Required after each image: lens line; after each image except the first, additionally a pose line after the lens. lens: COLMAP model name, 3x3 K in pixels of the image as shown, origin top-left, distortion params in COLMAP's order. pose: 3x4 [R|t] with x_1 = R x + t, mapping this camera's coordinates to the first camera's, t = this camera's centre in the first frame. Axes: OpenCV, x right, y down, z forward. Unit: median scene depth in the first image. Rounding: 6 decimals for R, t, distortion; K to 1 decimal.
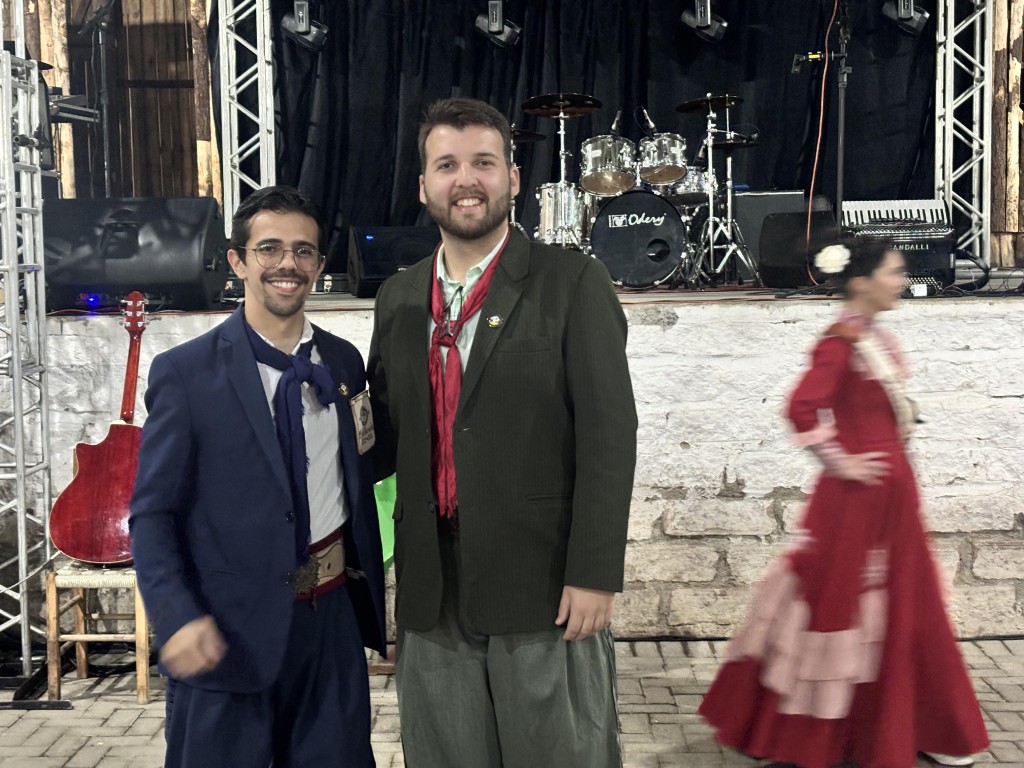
lens RADIAL K [[1534.2, 0, 488.8], [0, 1534.2, 367.3], [0, 0, 1]] dist [0.096625, 0.000000]
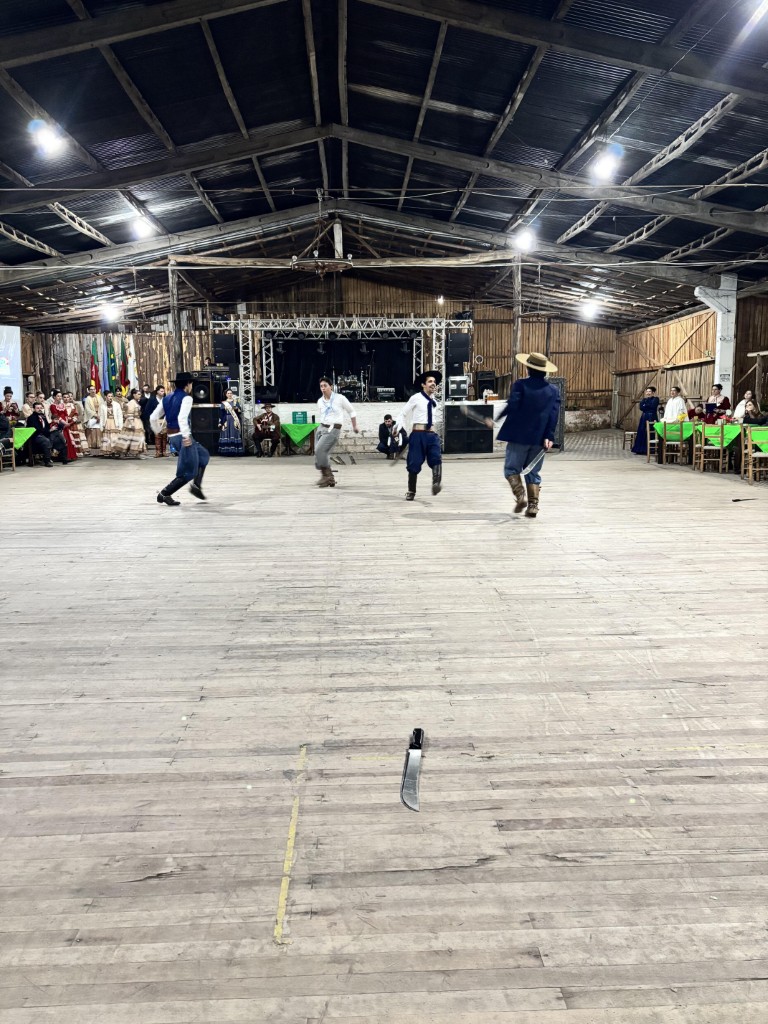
lens RADIAL K [[770.5, 0, 383.6], [0, 770.5, 517.3], [0, 0, 1]] dist [0.048637, -0.050415]
pose [[0.996924, -0.003702, 0.078291, 0.013033], [-0.000511, 0.998556, 0.053727, 0.275964], [-0.078377, -0.053602, 0.995482, -2.377753]]
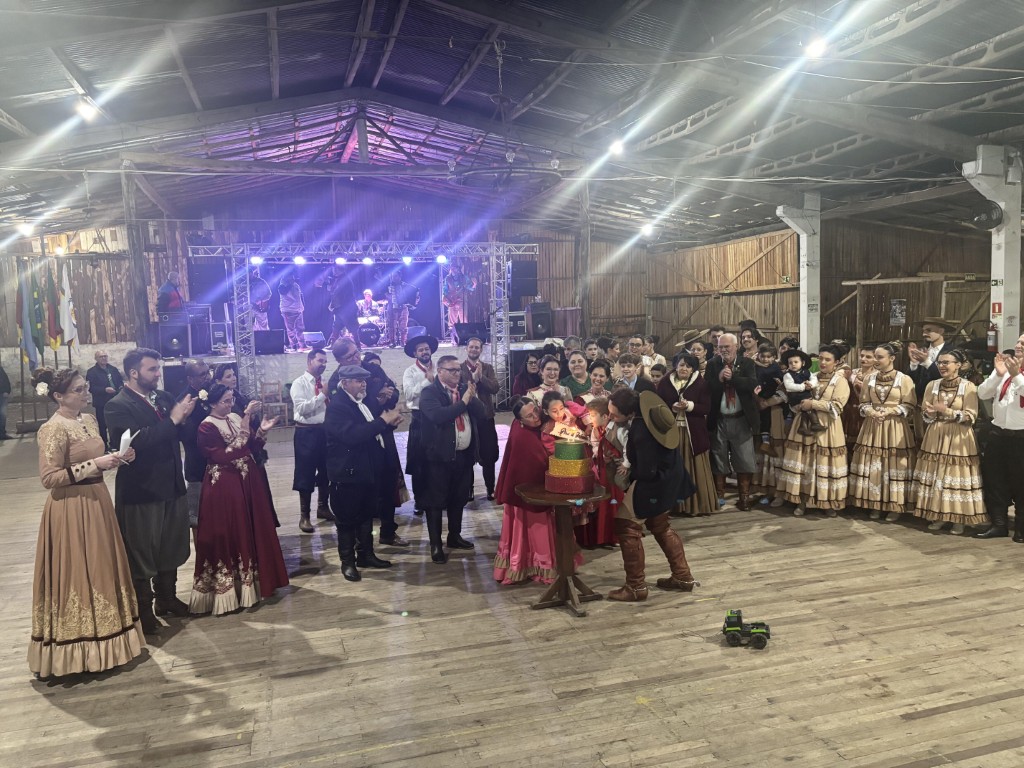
lens RADIAL K [[770.5, 0, 510.5], [0, 770.5, 385.2], [0, 0, 1]] dist [0.048637, -0.050415]
pose [[0.949921, -0.043357, 0.309469, -0.270498], [0.041904, 0.999057, 0.011342, 0.066447], [-0.309669, 0.002194, 0.950842, -1.573518]]
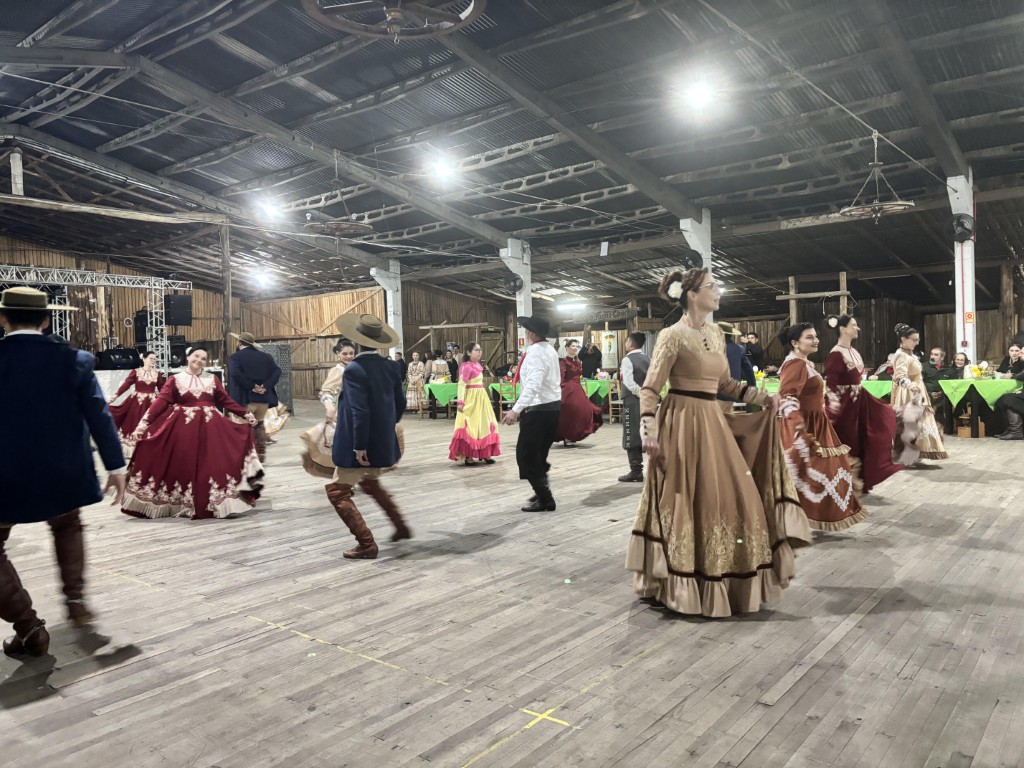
lens RADIAL K [[770.5, 0, 503.5], [0, 770.5, 377.6], [0, 0, 1]] dist [0.048637, -0.050415]
pose [[0.605560, -0.015088, 0.795656, -1.022050], [0.083542, 0.995501, -0.044704, 0.231388], [-0.791402, 0.093542, 0.604096, -1.878980]]
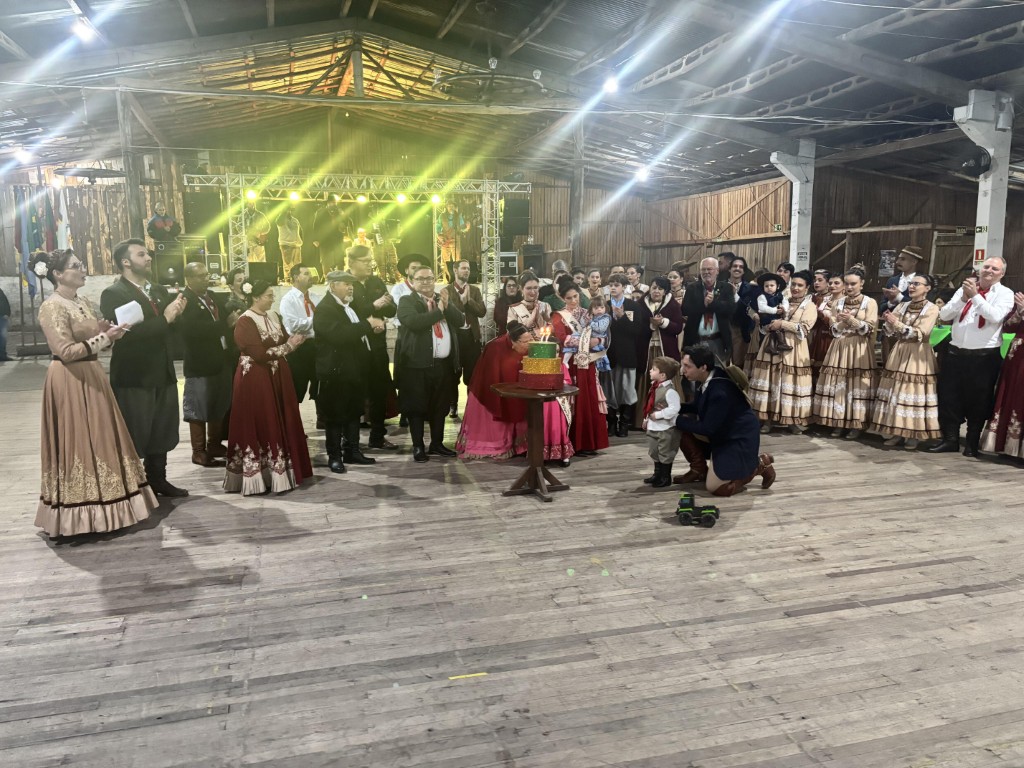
lens RADIAL K [[770.5, 0, 503.0], [0, 770.5, 389.8], [0, 0, 1]] dist [0.048637, -0.050415]
pose [[0.952035, -0.037794, 0.303645, -0.268872], [0.016906, 0.997324, 0.071129, 0.133669], [-0.305521, -0.062583, 0.950126, -1.633559]]
